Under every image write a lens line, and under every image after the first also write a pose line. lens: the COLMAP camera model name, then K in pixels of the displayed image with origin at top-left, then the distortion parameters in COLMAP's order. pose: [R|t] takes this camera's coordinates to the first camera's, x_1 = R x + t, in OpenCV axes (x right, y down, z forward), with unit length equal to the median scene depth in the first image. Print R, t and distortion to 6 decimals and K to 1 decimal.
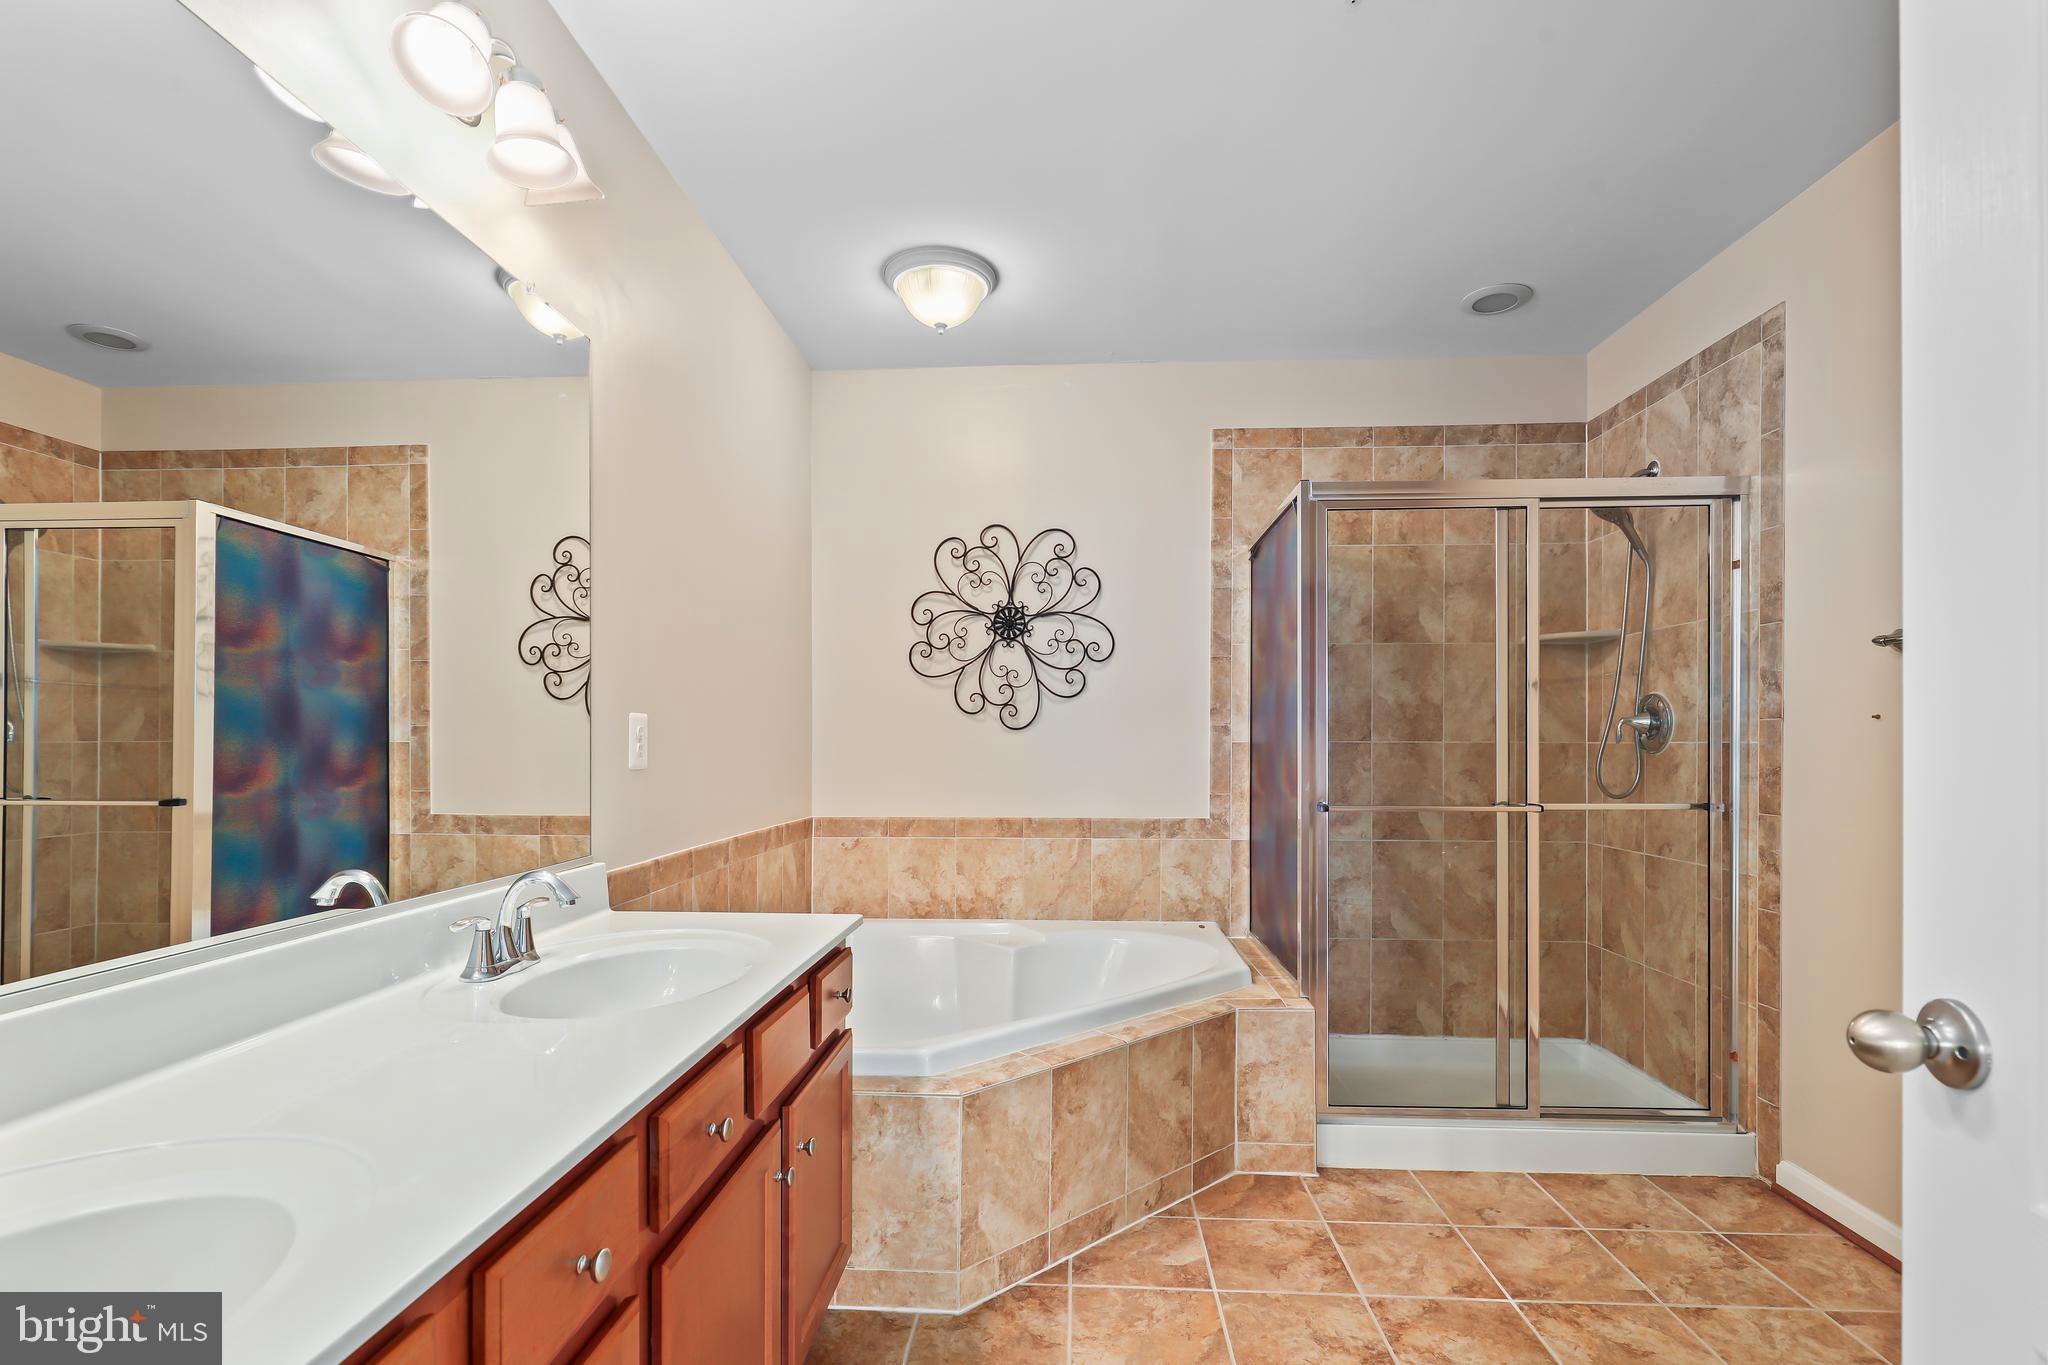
lens RADIAL K [[946.5, 0, 1034.2], [0, 946.5, 739.7], [0, 0, 1]] dist [0.000437, 0.000435]
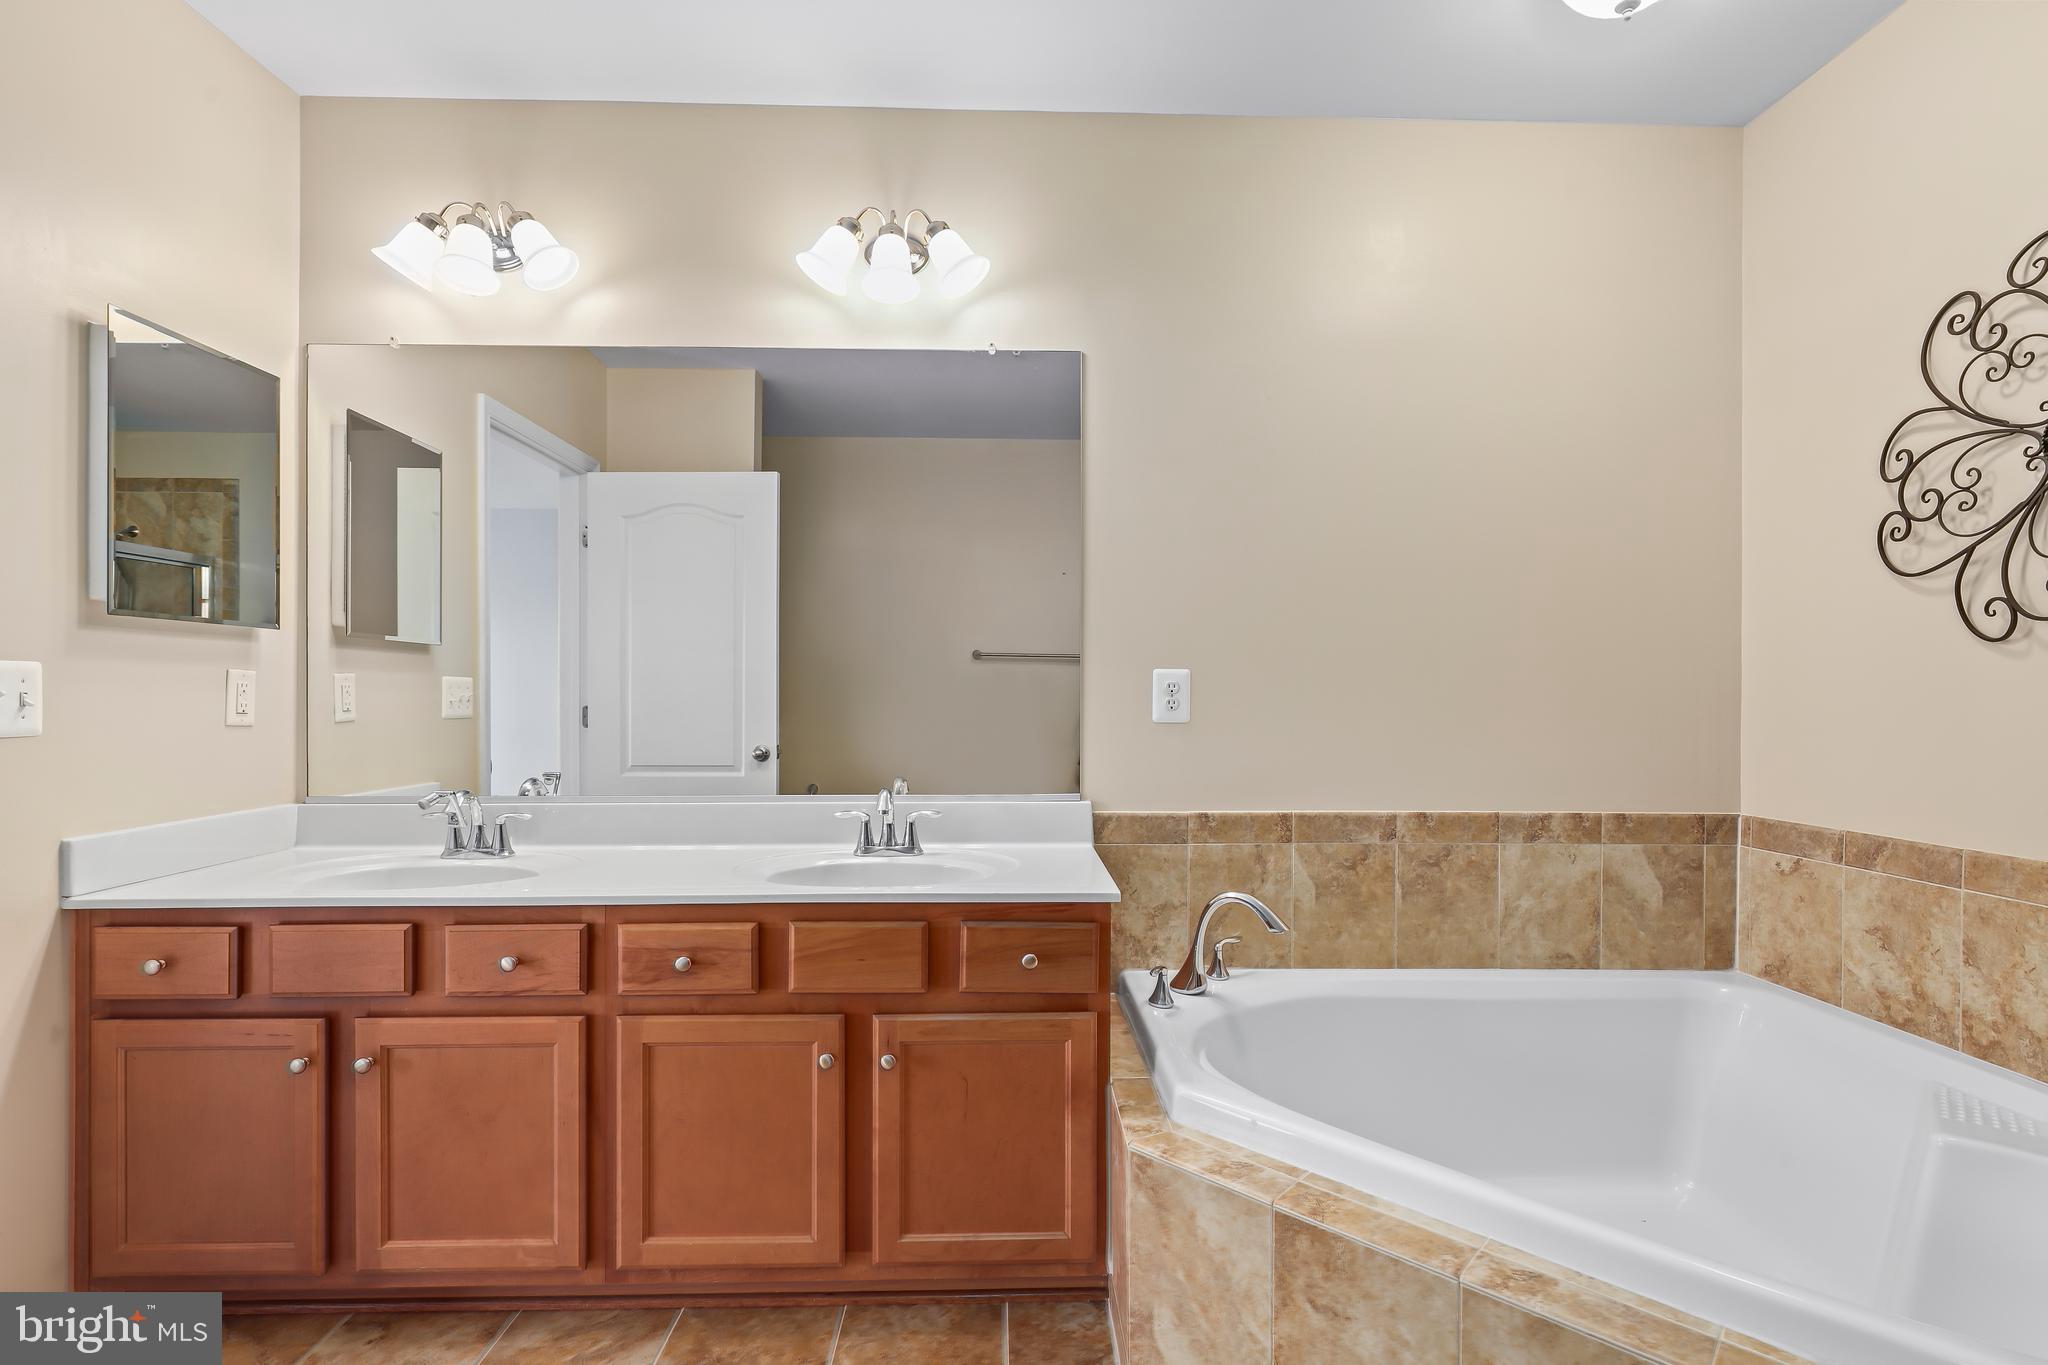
lens RADIAL K [[981.0, 0, 1027.3], [0, 981.0, 692.5], [0, 0, 1]] dist [-0.001051, -0.000483]
pose [[0.070480, -0.001115, -0.997513, 0.400148], [0.001935, 0.999998, -0.000981, -0.001442], [0.997511, -0.001861, 0.070482, 0.469163]]
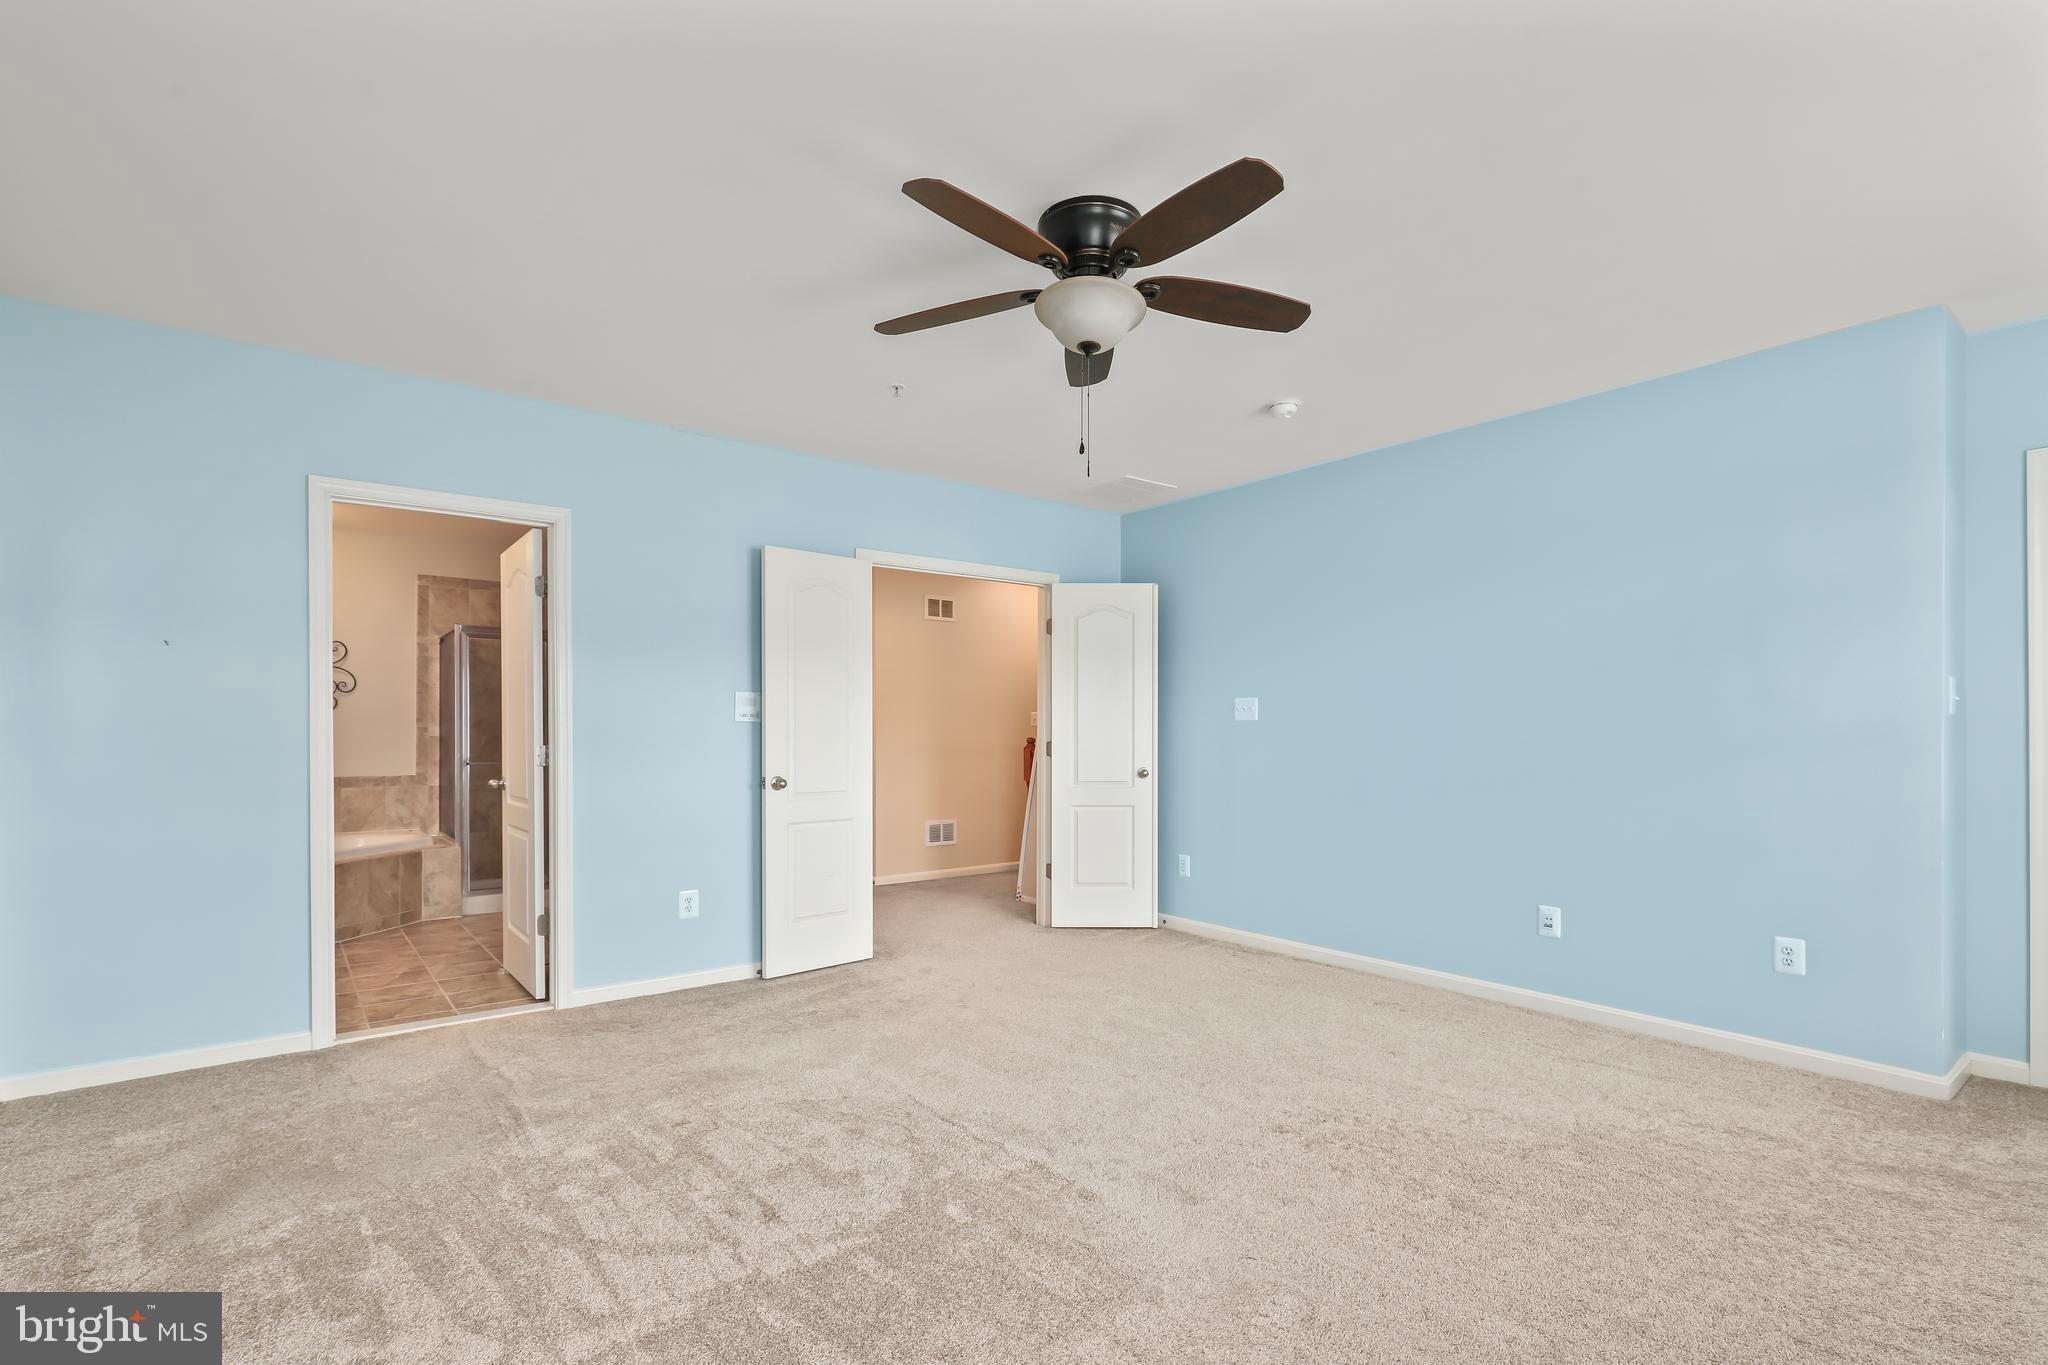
lens RADIAL K [[946.5, 0, 1010.4], [0, 946.5, 739.8], [0, 0, 1]] dist [0.000437, 0.000435]
pose [[0.760194, -0.000967, 0.649696, -0.150415], [-0.005058, 0.999960, 0.007406, -0.009684], [-0.649677, -0.008916, 0.760158, -1.281077]]
